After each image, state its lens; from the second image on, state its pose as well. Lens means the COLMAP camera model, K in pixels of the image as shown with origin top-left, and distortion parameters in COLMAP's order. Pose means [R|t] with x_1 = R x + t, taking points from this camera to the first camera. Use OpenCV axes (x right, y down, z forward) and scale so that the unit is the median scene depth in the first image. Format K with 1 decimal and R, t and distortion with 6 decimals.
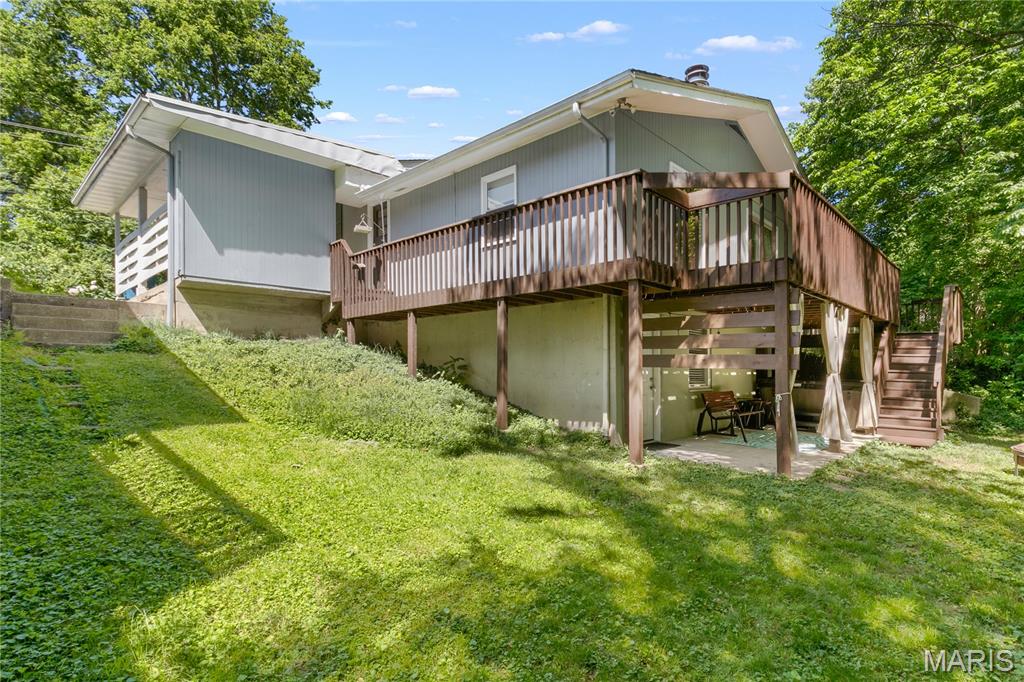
lens RADIAL K [[504.1, 0, 531.2], [0, 504.1, 374.2], [0, 0, 1]] dist [-0.017648, 0.000339]
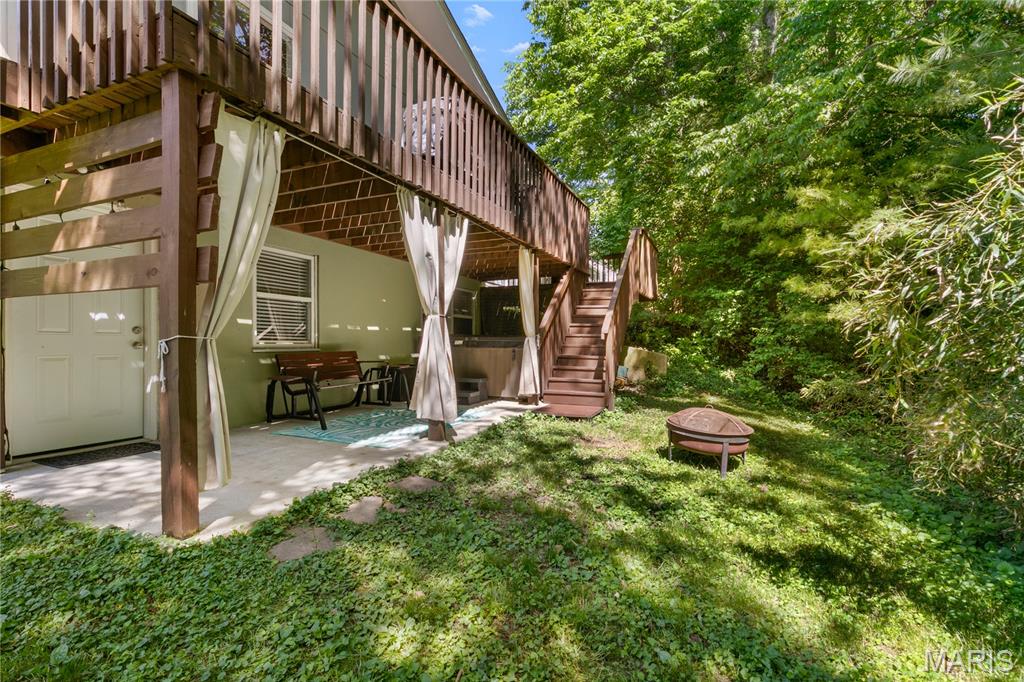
lens RADIAL K [[469.3, 0, 514.9], [0, 469.3, 356.9], [0, 0, 1]] dist [0.017616, 0.000101]
pose [[0.939364, -0.022005, 0.342215, 0.407199], [0.017075, 0.999703, 0.017412, 0.035704], [-0.342496, -0.010513, 0.939461, 0.338174]]
